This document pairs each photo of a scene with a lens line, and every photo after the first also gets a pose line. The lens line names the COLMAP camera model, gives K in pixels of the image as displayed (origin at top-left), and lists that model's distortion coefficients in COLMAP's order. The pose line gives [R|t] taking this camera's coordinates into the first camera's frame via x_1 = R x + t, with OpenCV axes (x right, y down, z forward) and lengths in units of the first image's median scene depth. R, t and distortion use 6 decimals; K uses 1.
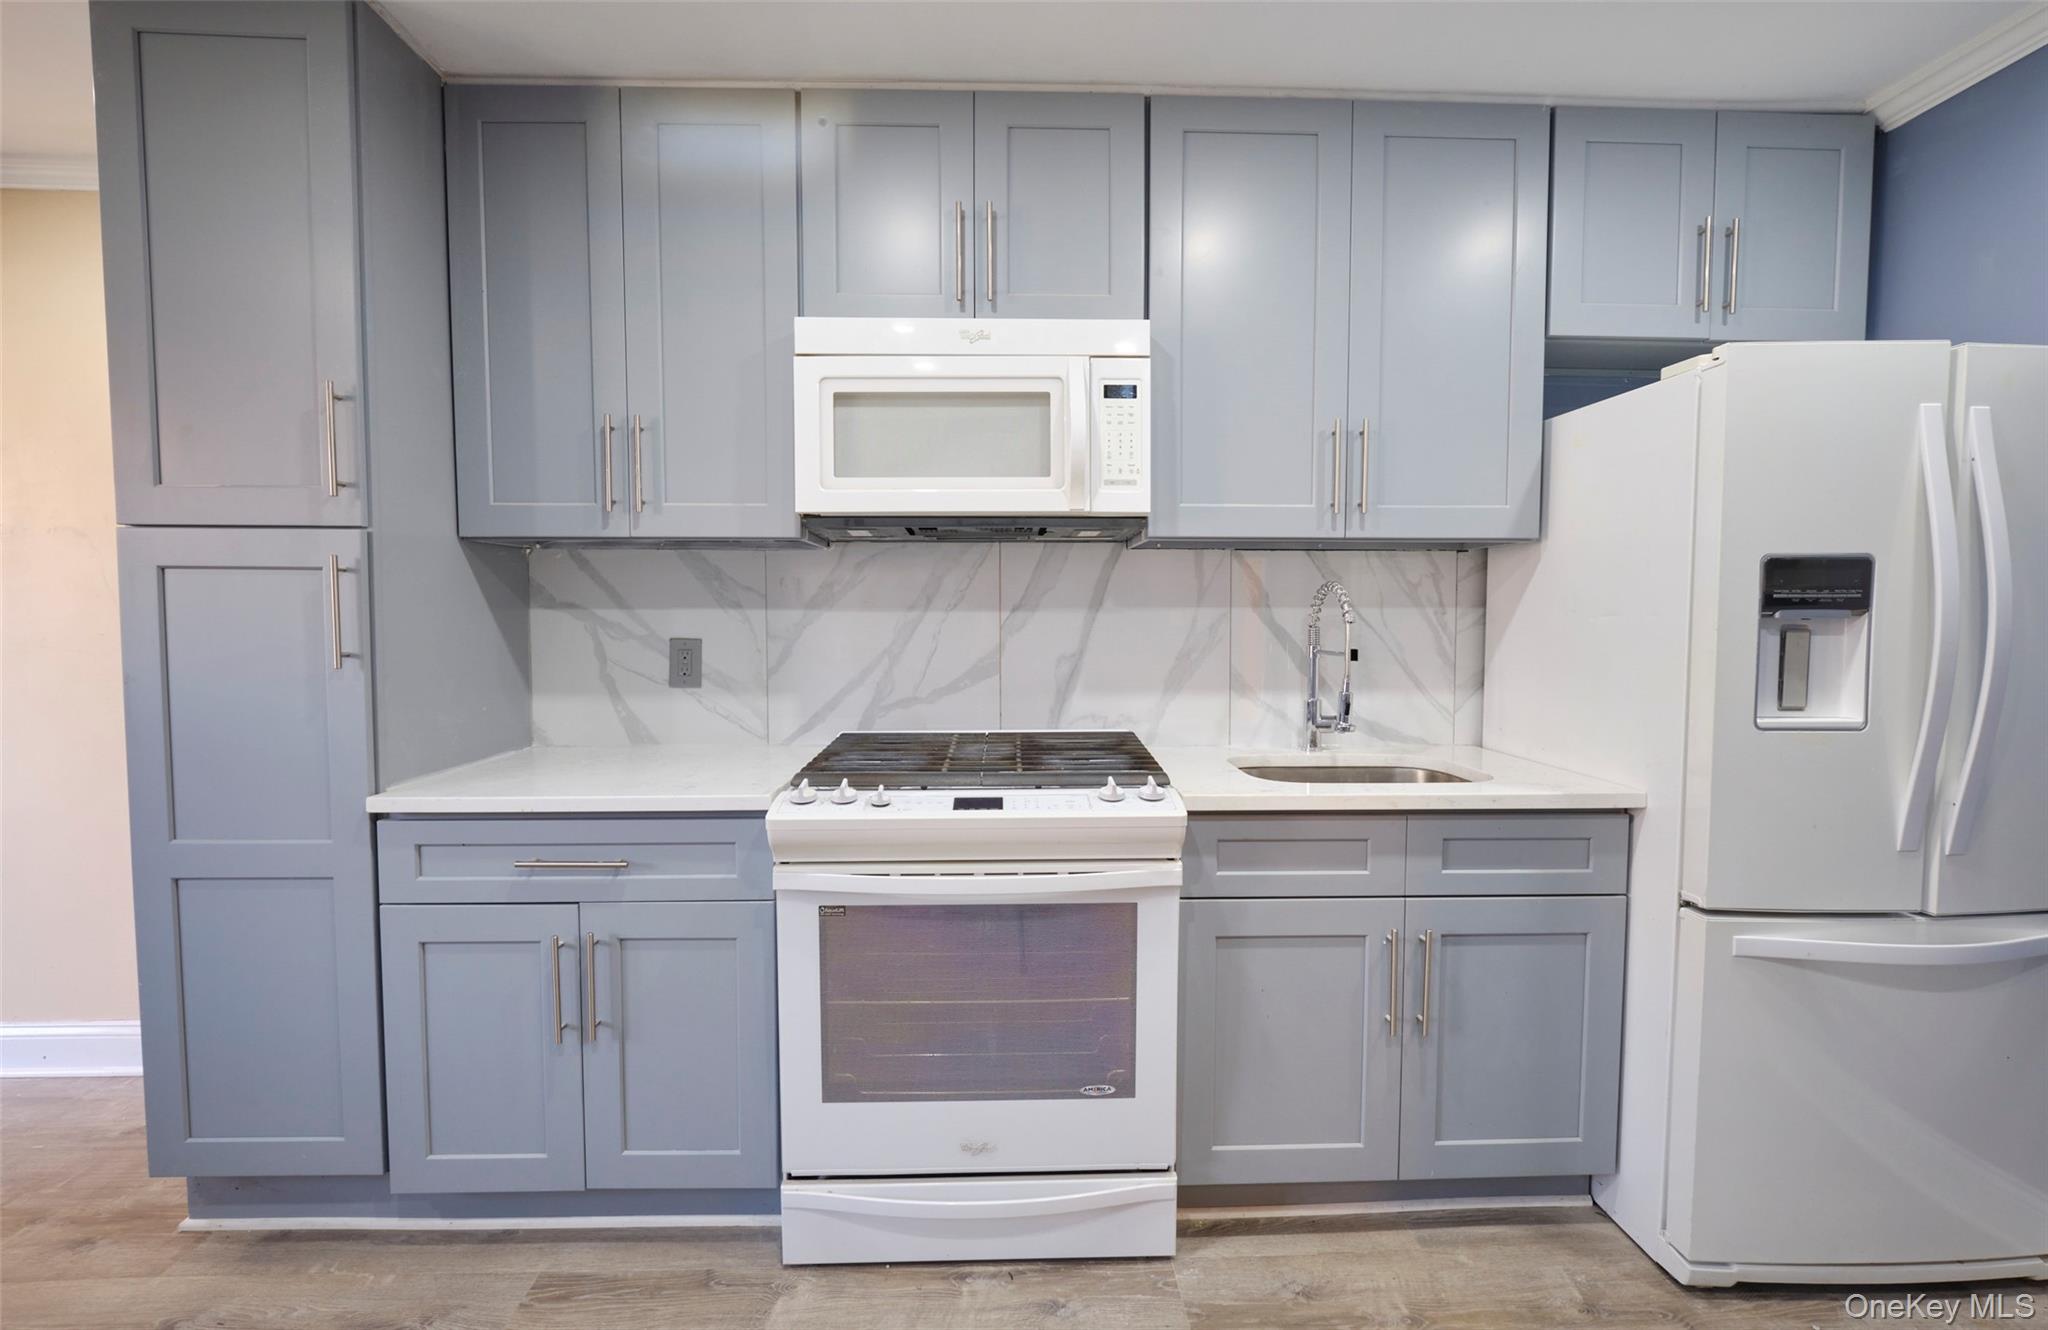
lens RADIAL K [[922.4, 0, 1031.0], [0, 922.4, 660.5], [0, 0, 1]] dist [-0.002748, -0.002780]
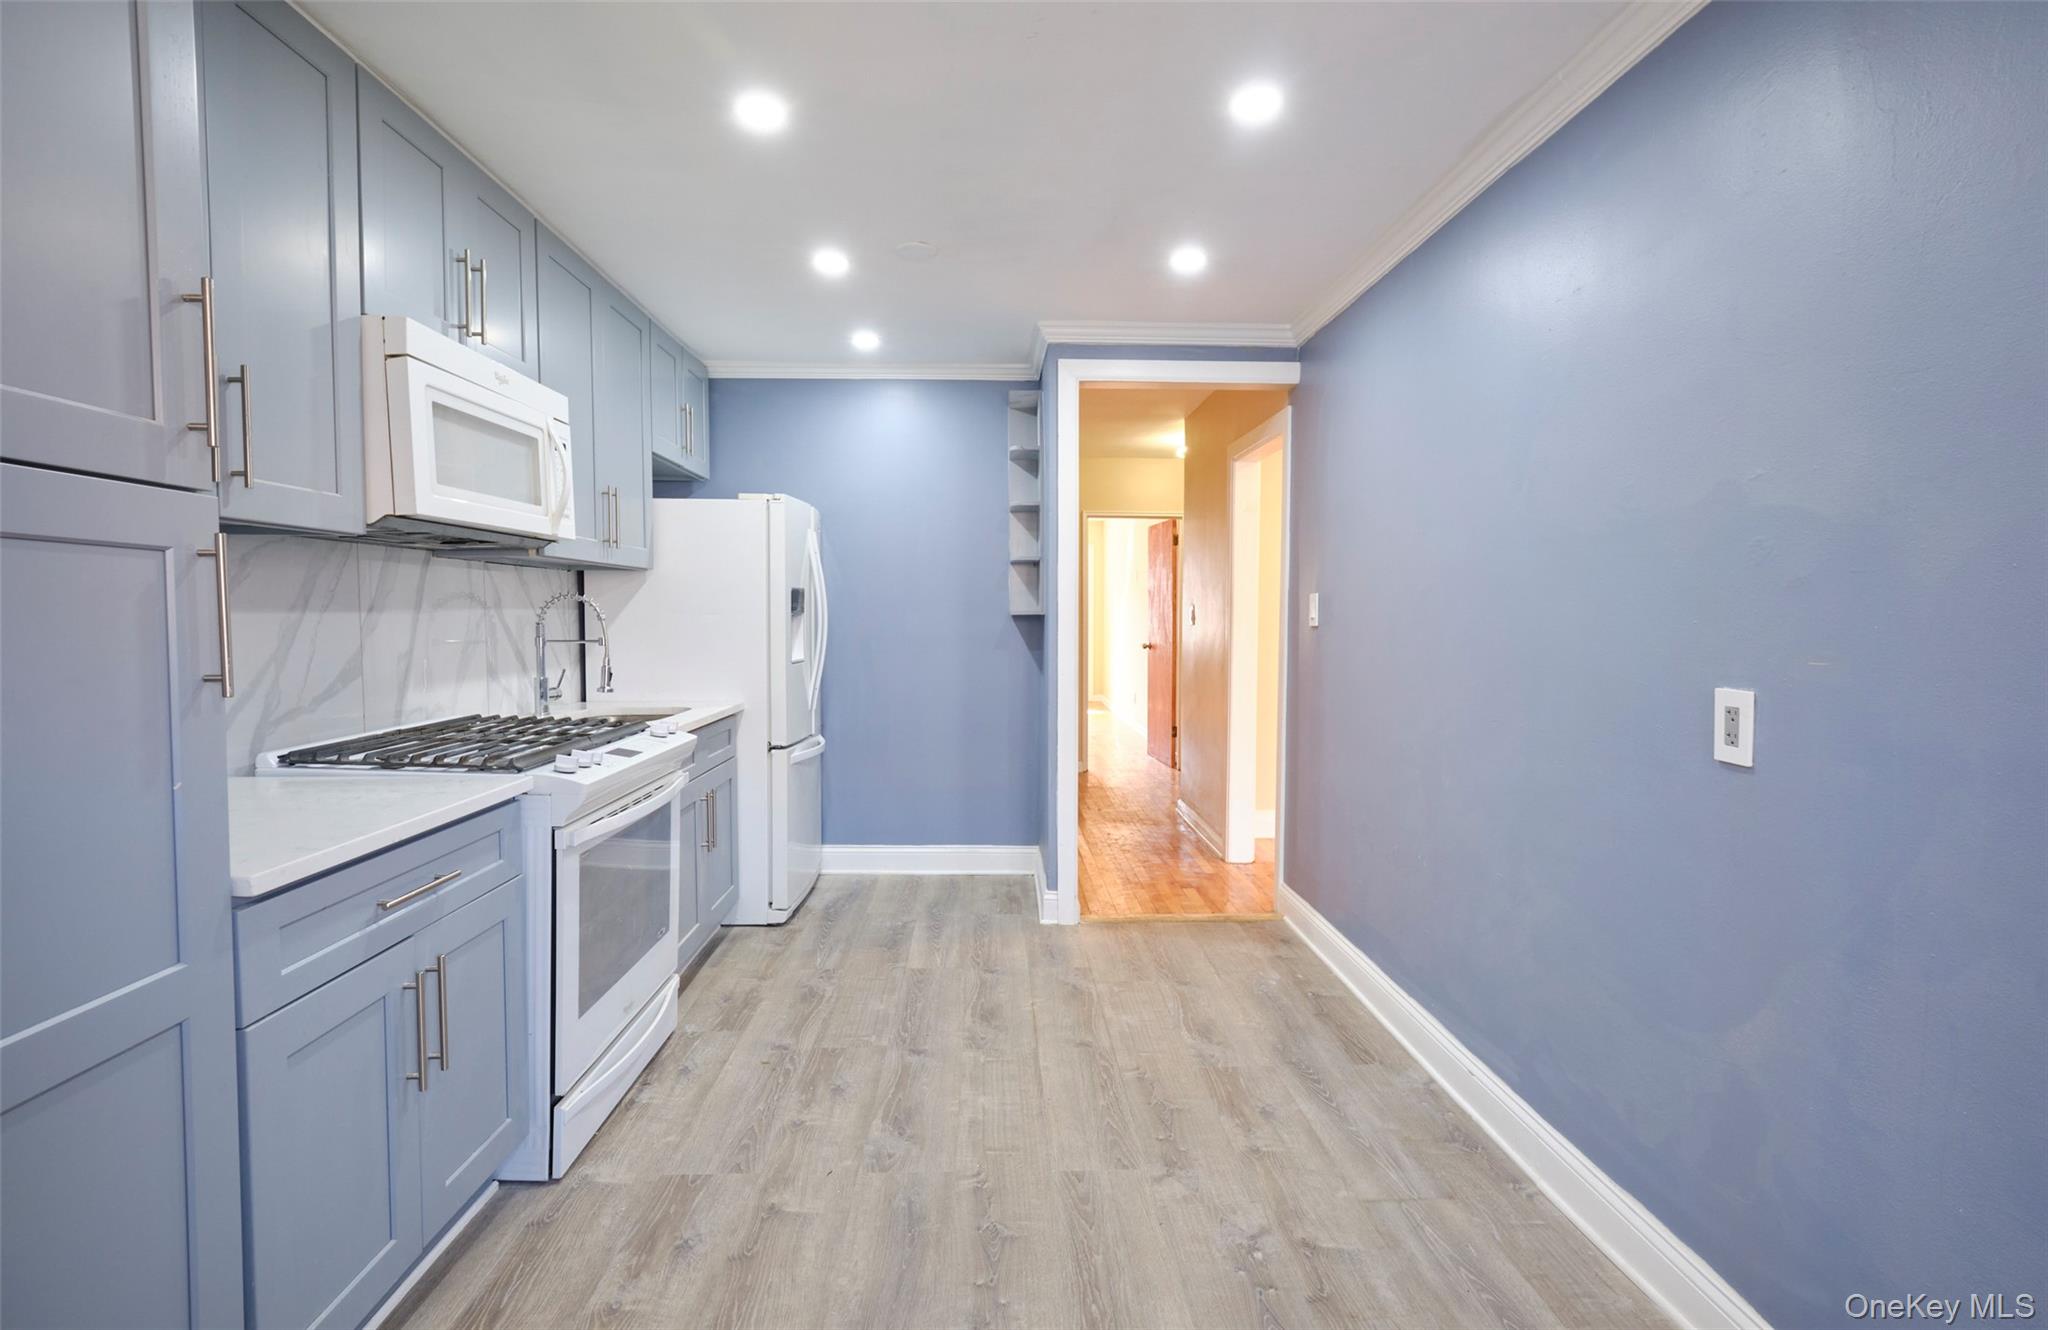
lens RADIAL K [[962.9, 0, 1002.2], [0, 962.9, 653.9], [0, 0, 1]] dist [0.007617, -0.000892]
pose [[0.014718, -0.045682, 0.998848, -1.361331], [0.050327, 0.997724, 0.044889, -0.025896], [-0.998624, 0.049608, 0.016983, 0.370126]]
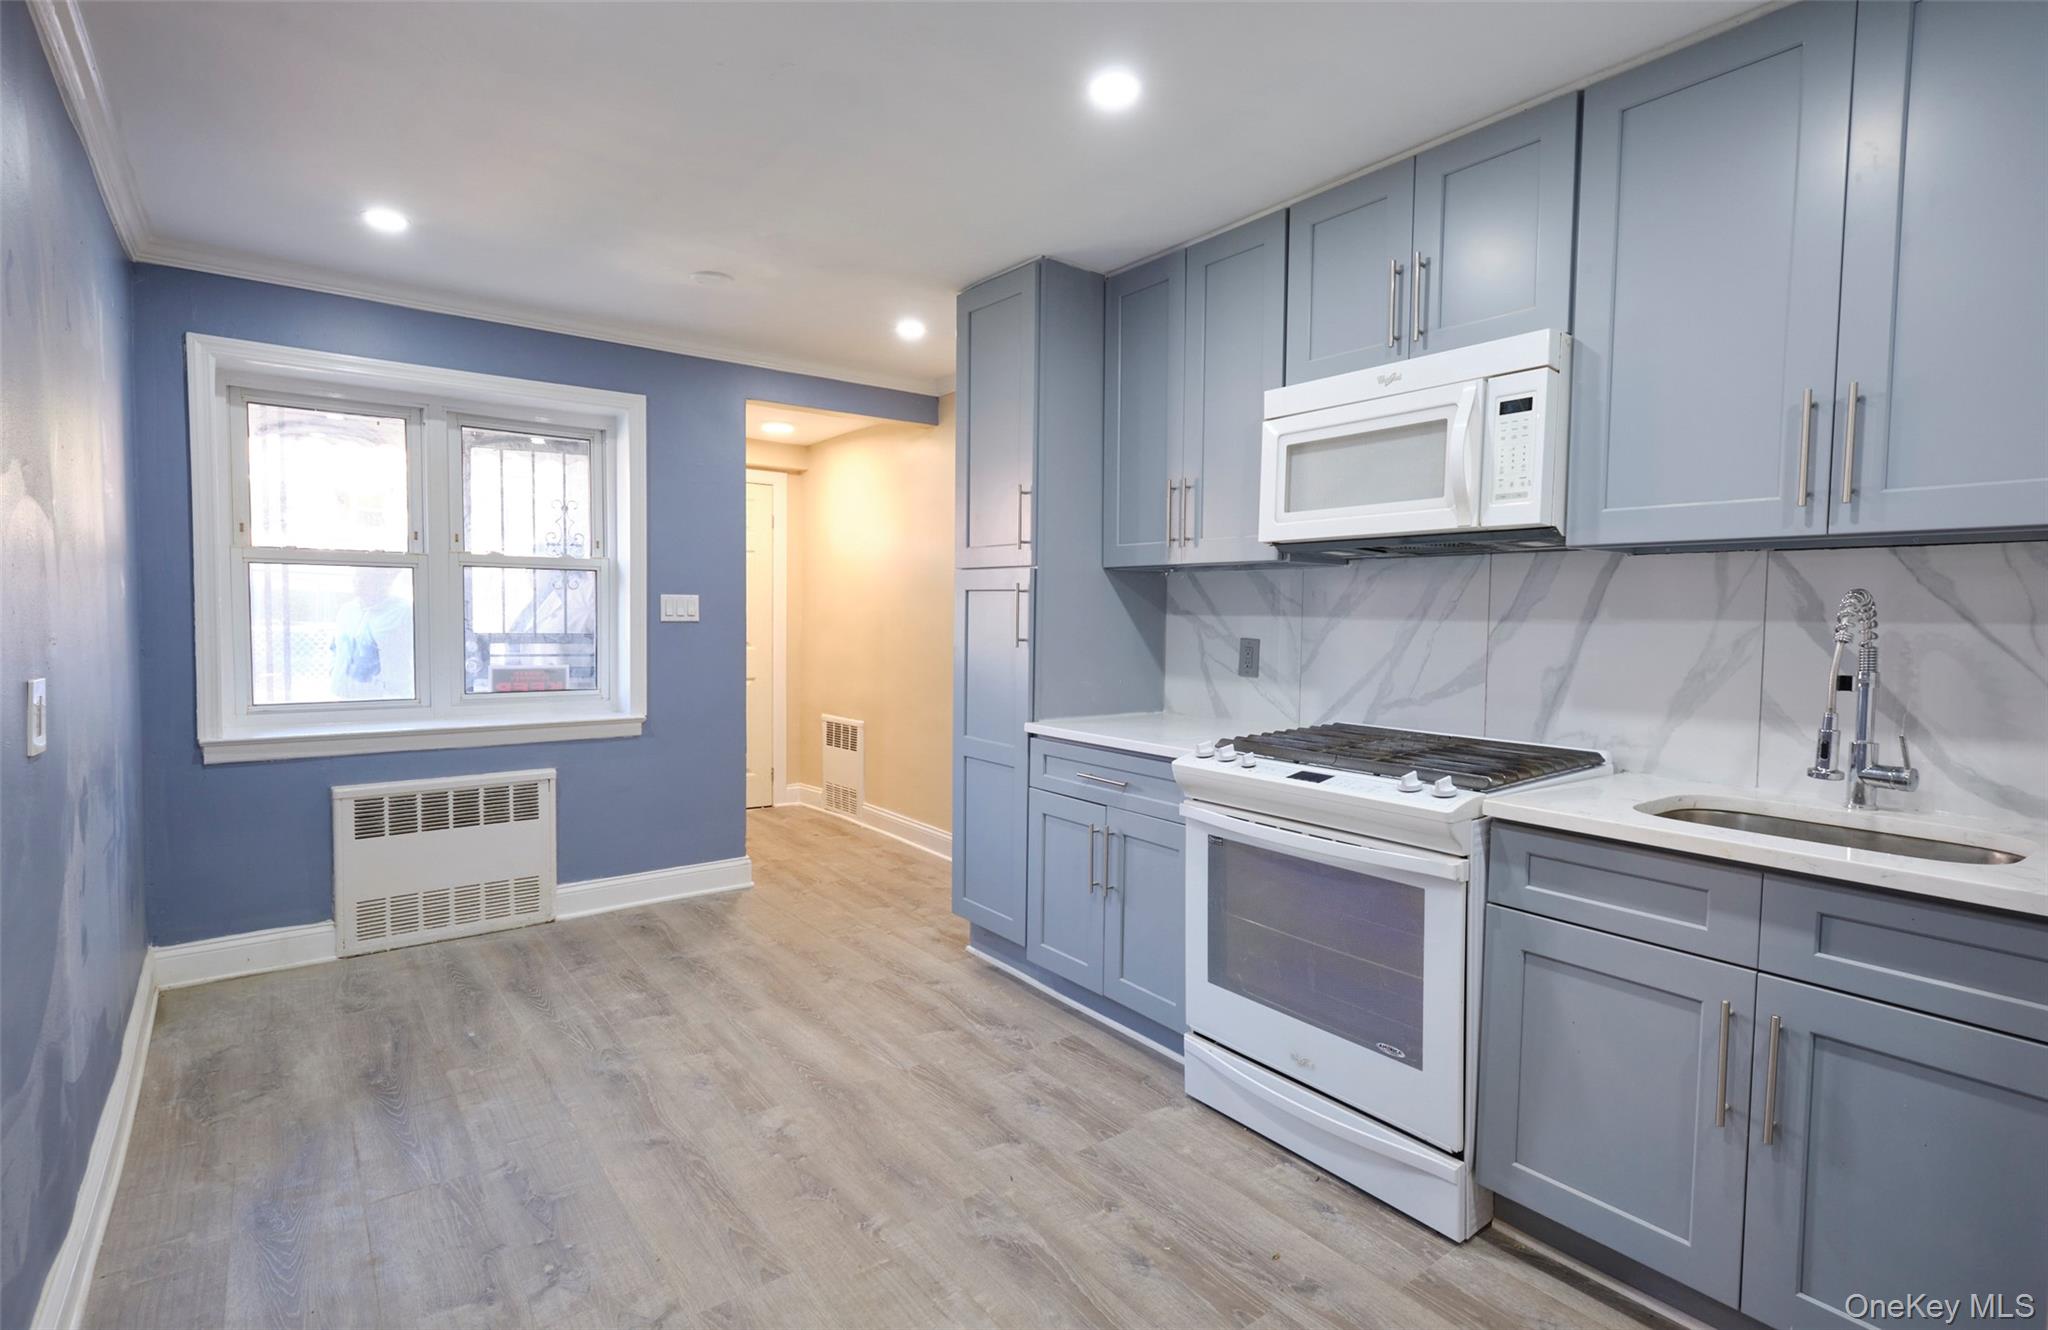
lens RADIAL K [[962.9, 0, 1021.0], [0, 962.9, 662.8], [0, 0, 1]] dist [0.007617, -0.000892]
pose [[0.576838, 0.049887, -0.815334, 0.689971], [-0.056446, 0.998182, 0.021140, -0.001005], [0.814906, 0.033828, 0.578605, -0.051627]]
